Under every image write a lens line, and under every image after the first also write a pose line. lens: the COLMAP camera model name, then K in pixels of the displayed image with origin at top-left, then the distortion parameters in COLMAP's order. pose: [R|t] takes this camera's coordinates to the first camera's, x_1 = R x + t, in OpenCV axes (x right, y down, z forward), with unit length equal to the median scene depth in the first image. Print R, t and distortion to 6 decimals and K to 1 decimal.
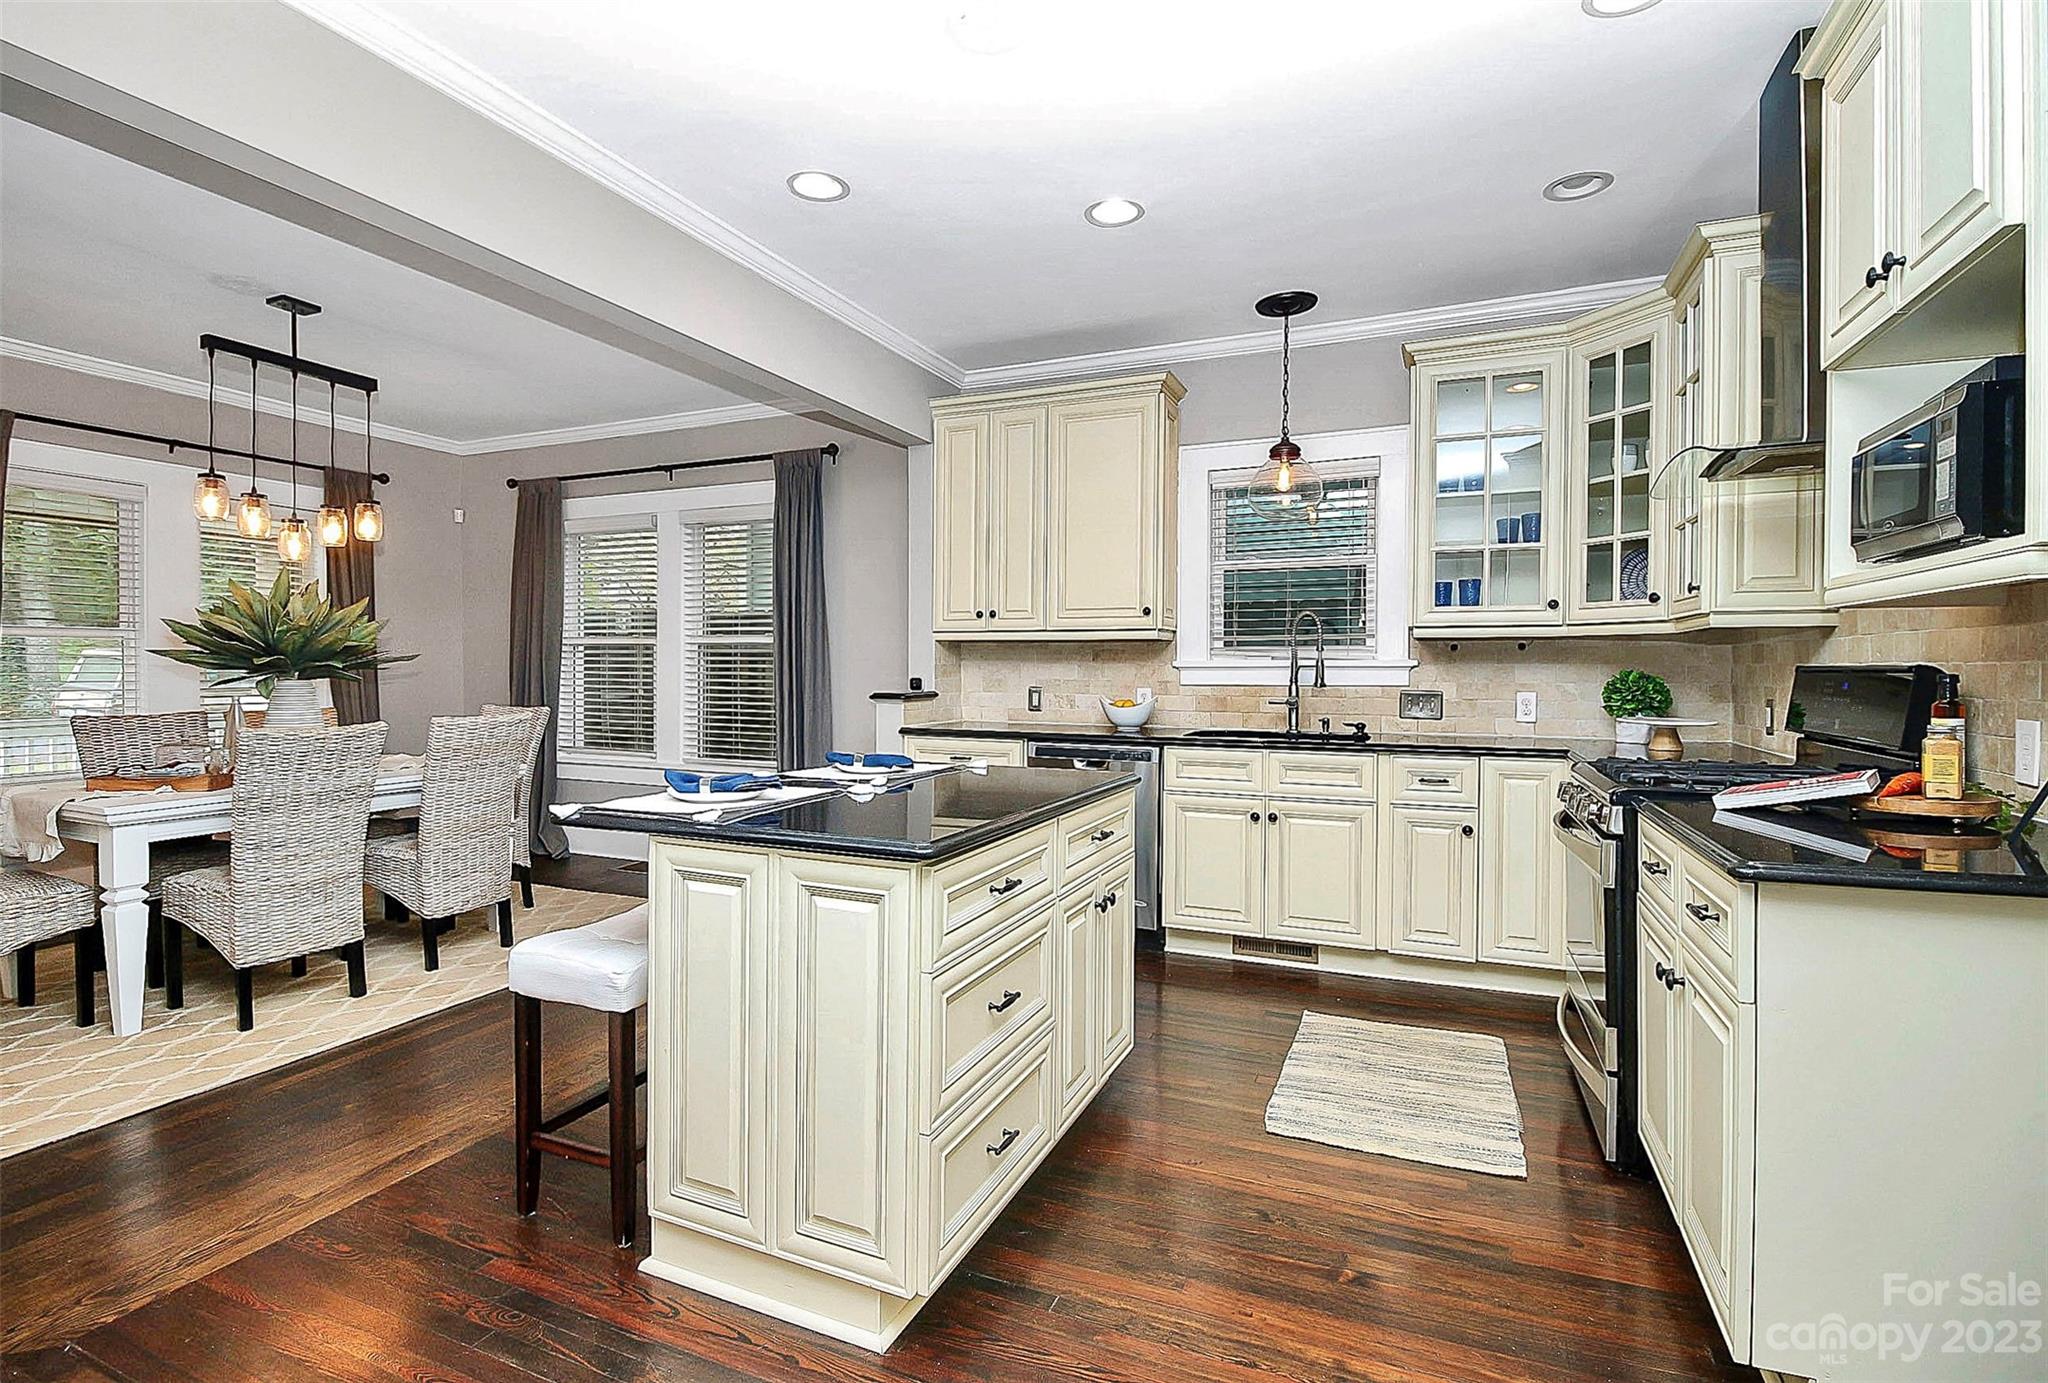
lens RADIAL K [[972.6, 0, 1013.2], [0, 972.6, 679.0], [0, 0, 1]] dist [0.003173, 0.000258]
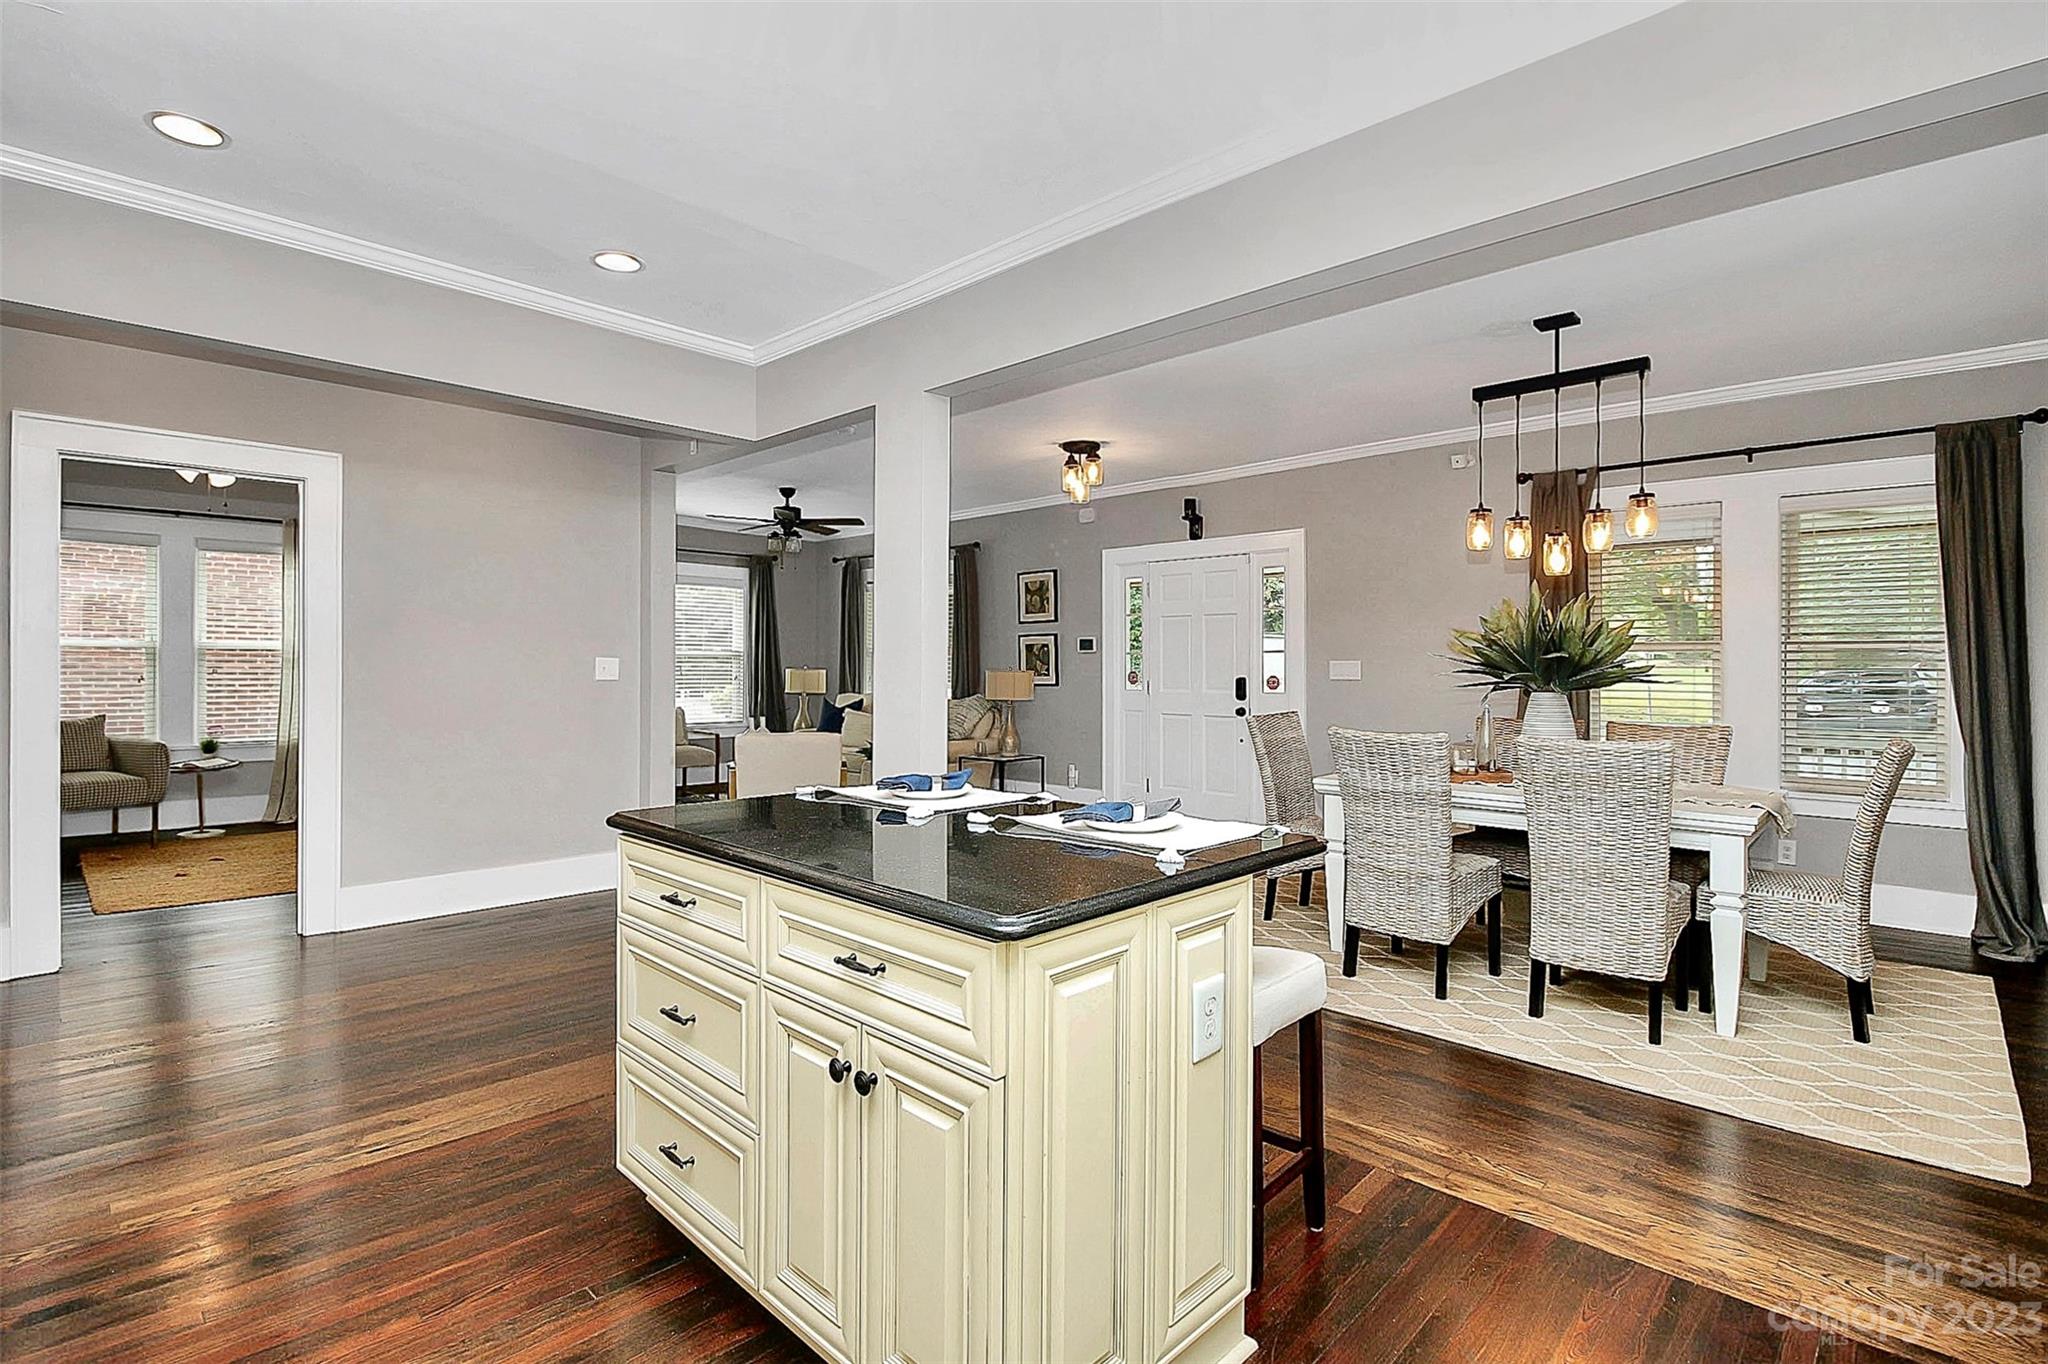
lens RADIAL K [[973.6, 0, 1024.5], [0, 973.6, 666.0], [0, 0, 1]] dist [0.020926, -0.020008]
pose [[-0.347558, 0.002062, -0.937656, 0.397270], [-0.019455, 0.999766, 0.009410, -0.023778], [0.937457, 0.021513, -0.347436, 0.819834]]
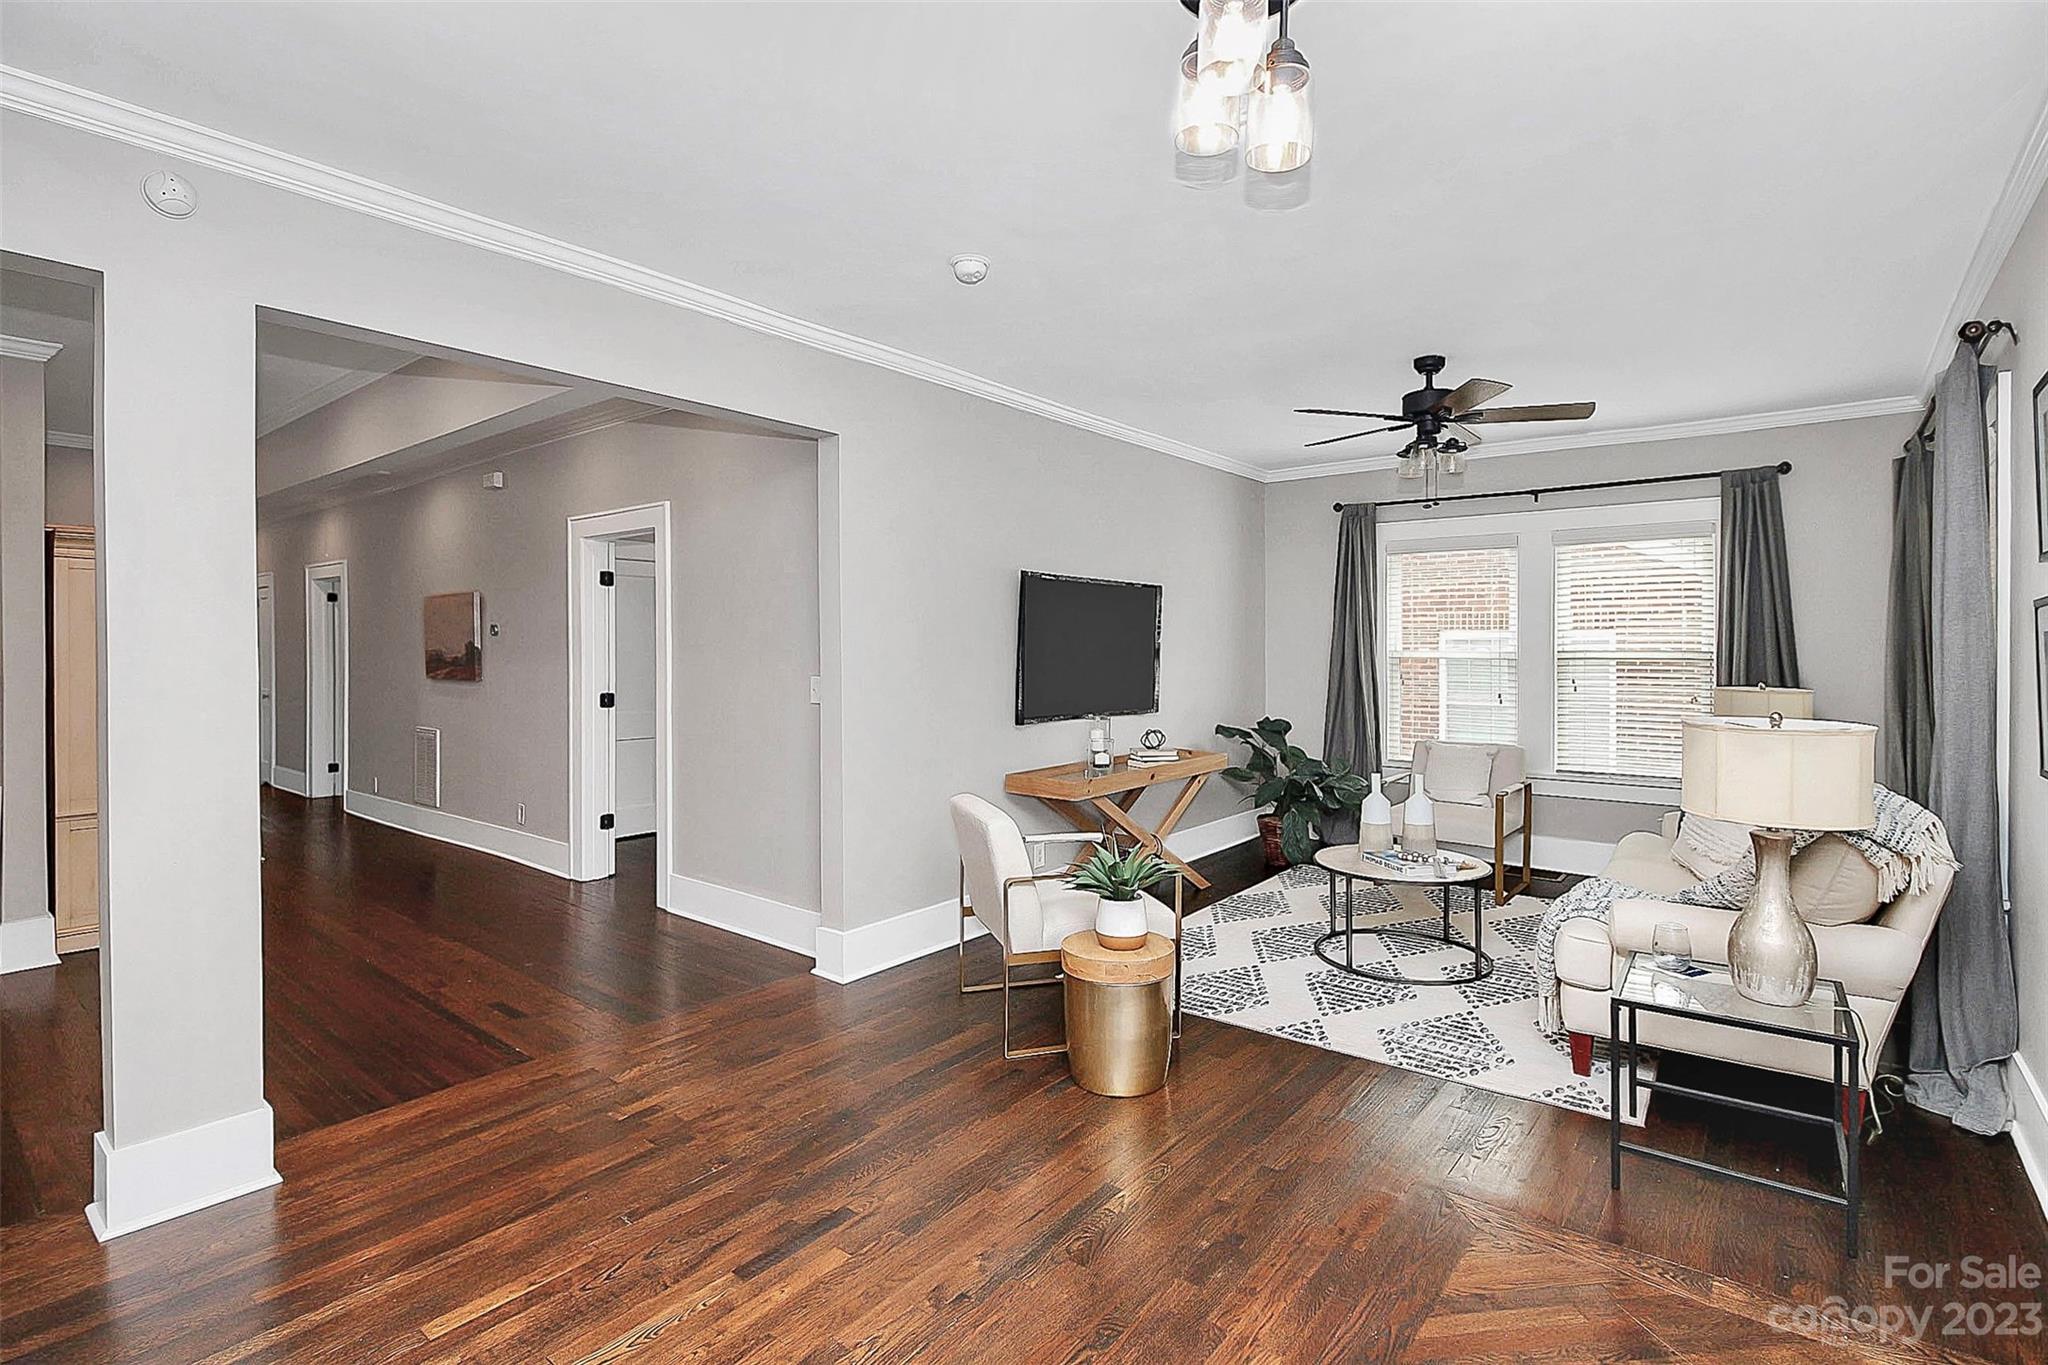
lens RADIAL K [[973.7, 0, 1015.0], [0, 973.7, 636.5], [0, 0, 1]] dist [-0.012260, -0.001137]
pose [[-0.964171, 0.005450, 0.265227, -1.133280], [0.006116, 0.999980, 0.001687, -0.054490], [-0.265212, 0.003249, -0.964185, 0.827066]]
